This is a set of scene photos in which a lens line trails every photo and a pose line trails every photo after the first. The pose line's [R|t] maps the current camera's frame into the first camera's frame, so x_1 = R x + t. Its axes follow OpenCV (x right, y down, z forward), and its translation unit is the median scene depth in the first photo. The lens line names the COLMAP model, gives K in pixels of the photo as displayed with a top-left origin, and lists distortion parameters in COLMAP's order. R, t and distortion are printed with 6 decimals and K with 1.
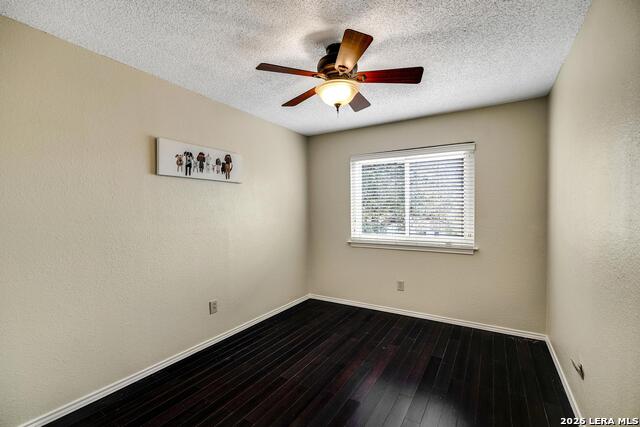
lens RADIAL K [[283.7, 0, 320.3], [0, 283.7, 210.5], [0, 0, 1]] dist [-0.000457, -0.000318]
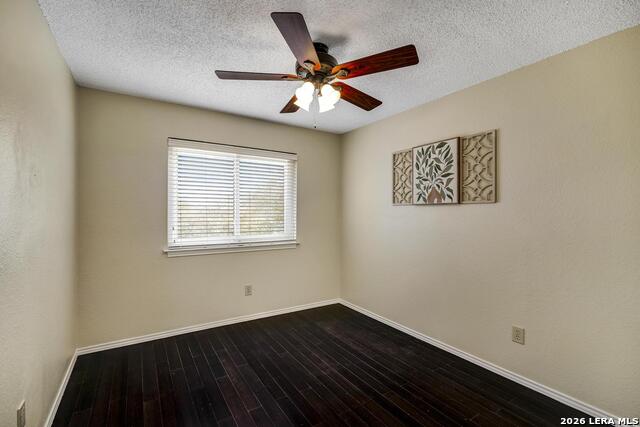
lens RADIAL K [[283.7, 0, 320.3], [0, 283.7, 210.5], [0, 0, 1]] dist [-0.000457, -0.000318]
pose [[0.438262, 0.023127, 0.898550, -0.466031], [-0.002564, 0.999697, -0.024480, 0.025986], [-0.898843, 0.008424, 0.438189, 0.373171]]
